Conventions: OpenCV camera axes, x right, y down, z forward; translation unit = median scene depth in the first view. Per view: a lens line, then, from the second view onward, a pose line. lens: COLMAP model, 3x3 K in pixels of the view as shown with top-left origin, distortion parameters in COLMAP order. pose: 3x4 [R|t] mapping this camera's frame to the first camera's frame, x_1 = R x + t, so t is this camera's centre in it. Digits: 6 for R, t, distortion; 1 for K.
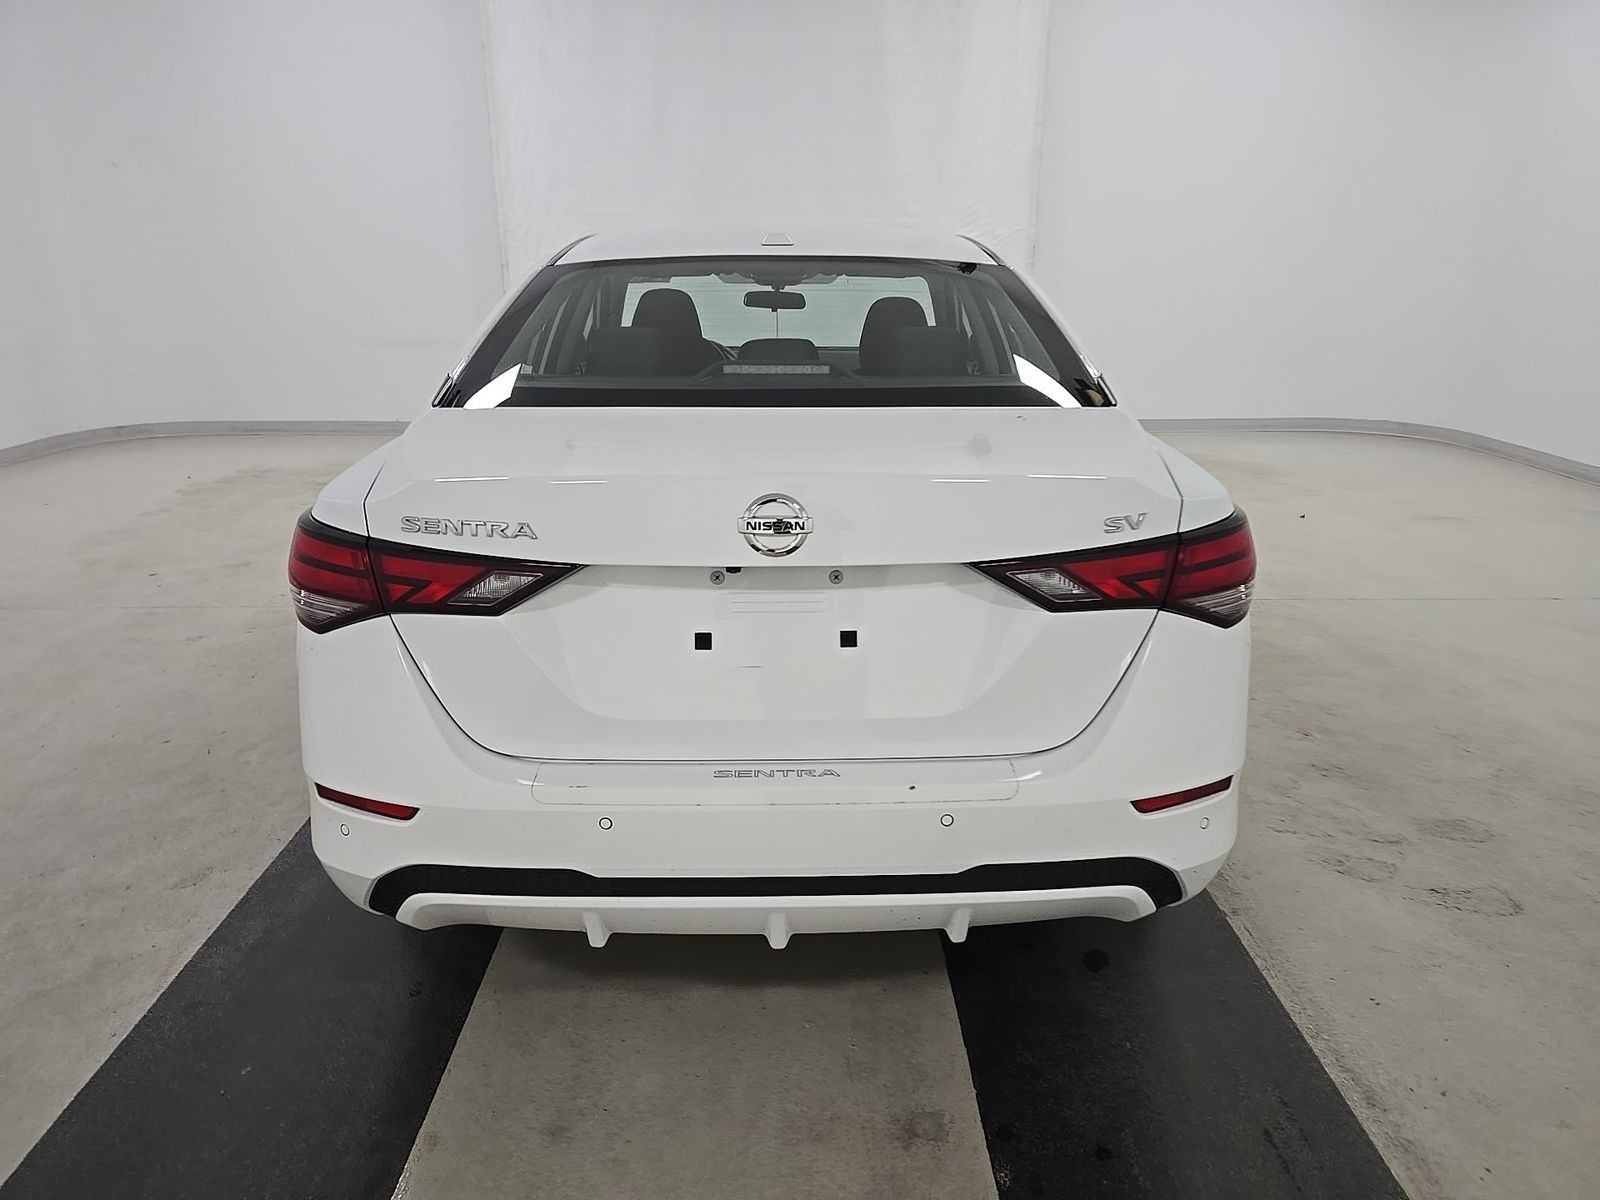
lens RADIAL K [[1067.8, 0, 814.1], [0, 1067.8, 608.4], [0, 0, 1]] dist [0.018219, -0.015068]
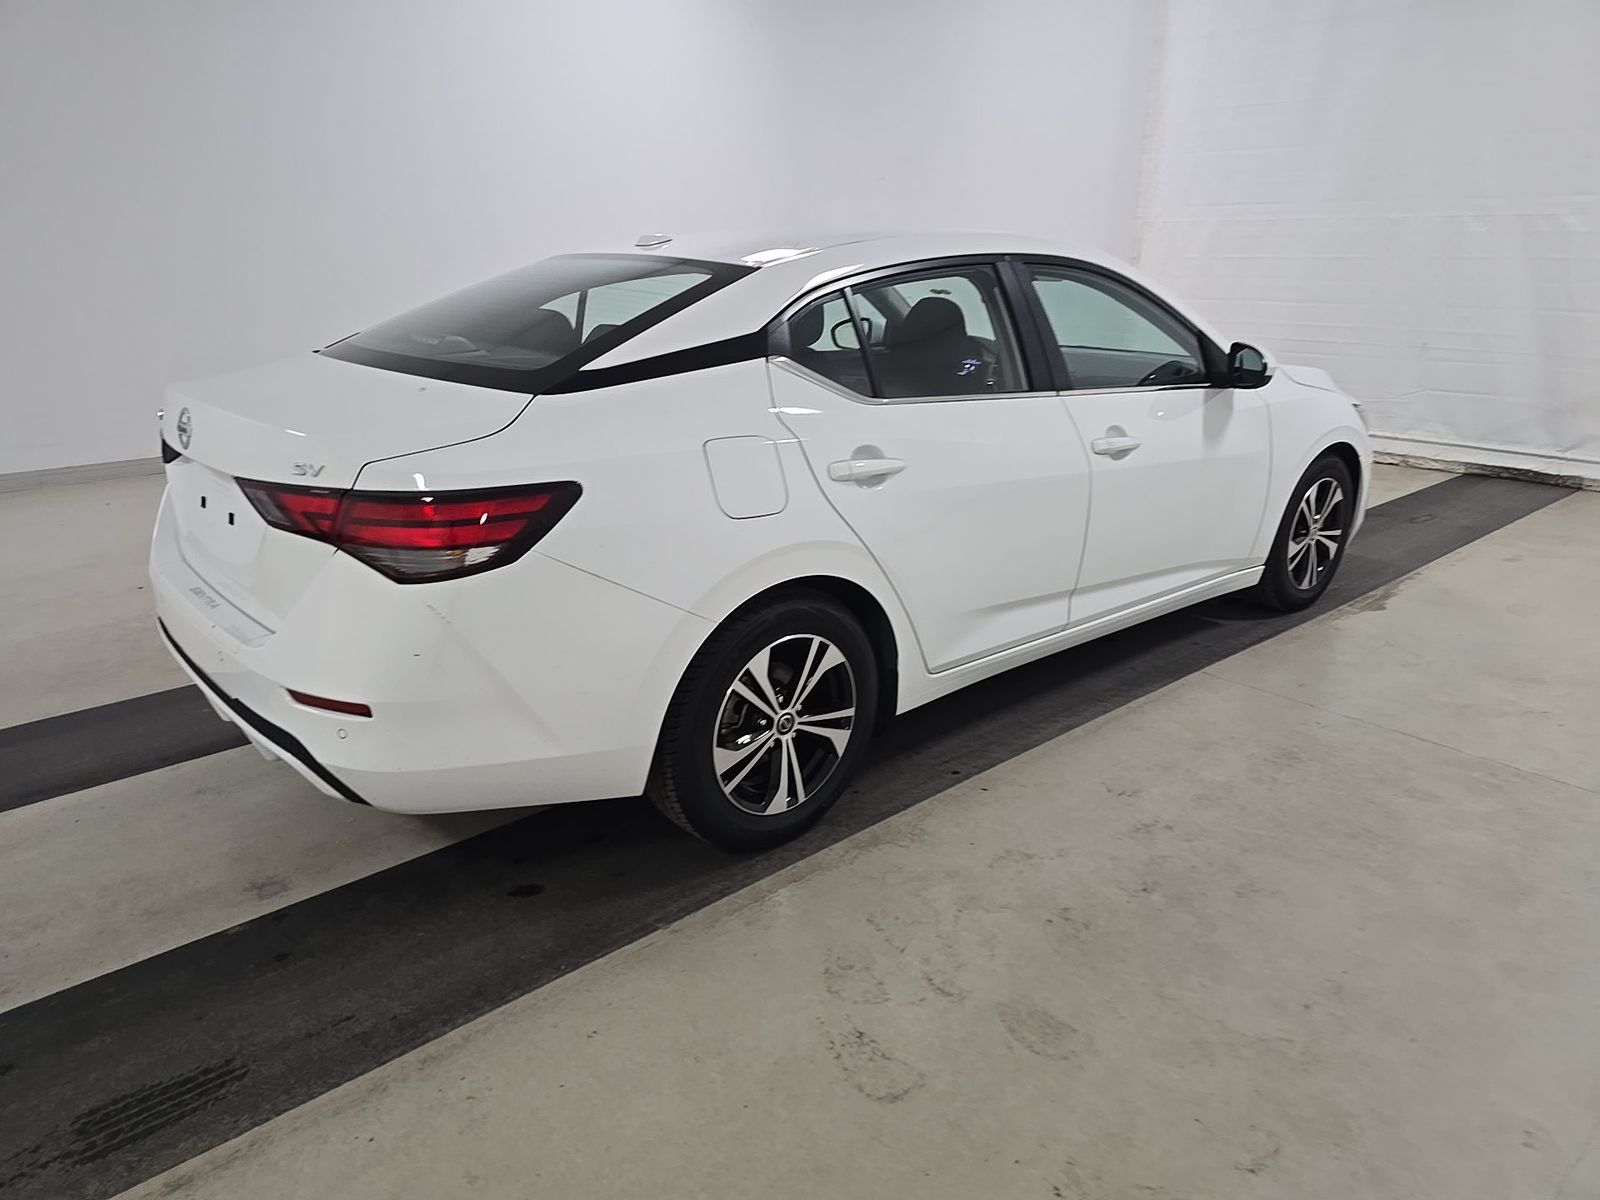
lens RADIAL K [[1067.8, 0, 796.3], [0, 1067.8, 610.3], [0, 0, 1]] dist [0.018219, -0.015068]
pose [[0.649270, 0.245813, -0.719740, 1.413995], [-0.237976, 0.964472, 0.114720, -0.176899], [0.722369, 0.096796, 0.684700, 0.497362]]
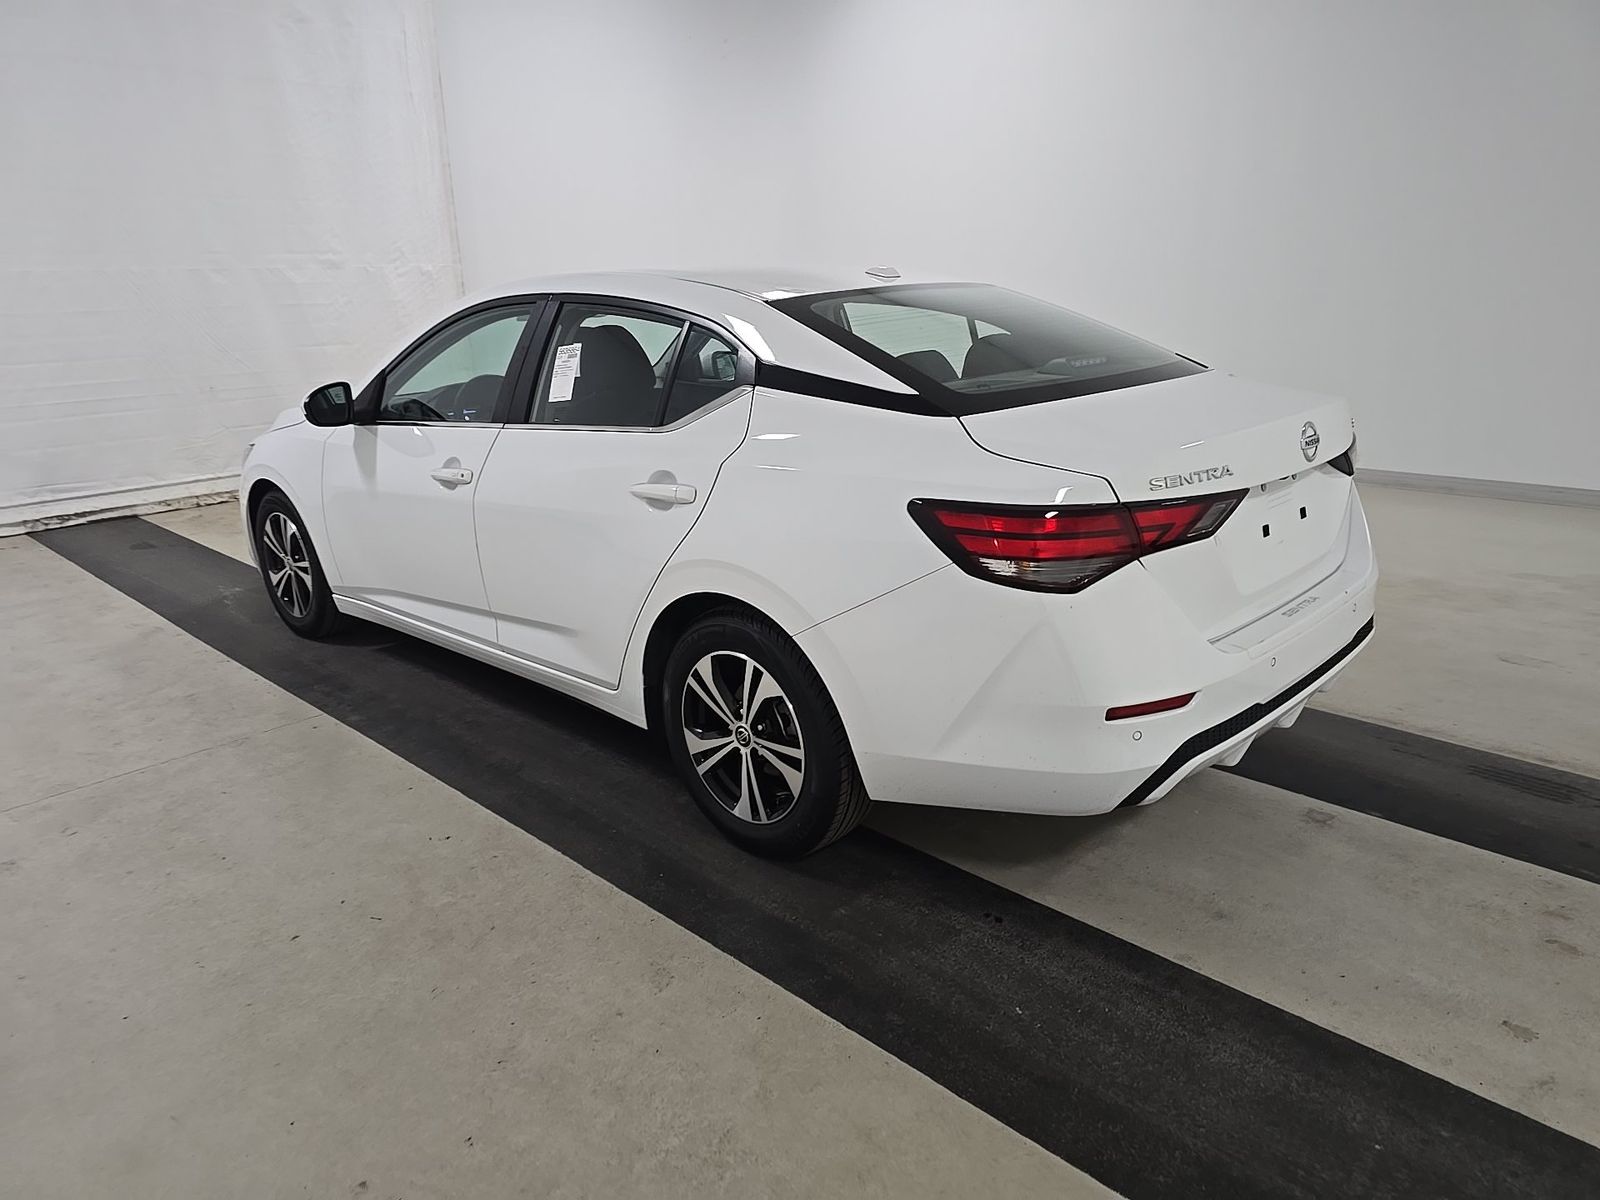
lens RADIAL K [[1067.8, 0, 799.4], [0, 1067.8, 590.5], [0, 0, 1]] dist [0.018219, -0.015068]
pose [[0.705350, -0.214831, 0.675521, -1.414708], [0.245118, 0.968101, 0.051936, -0.111651], [-0.665130, 0.128949, 0.735509, 0.290157]]
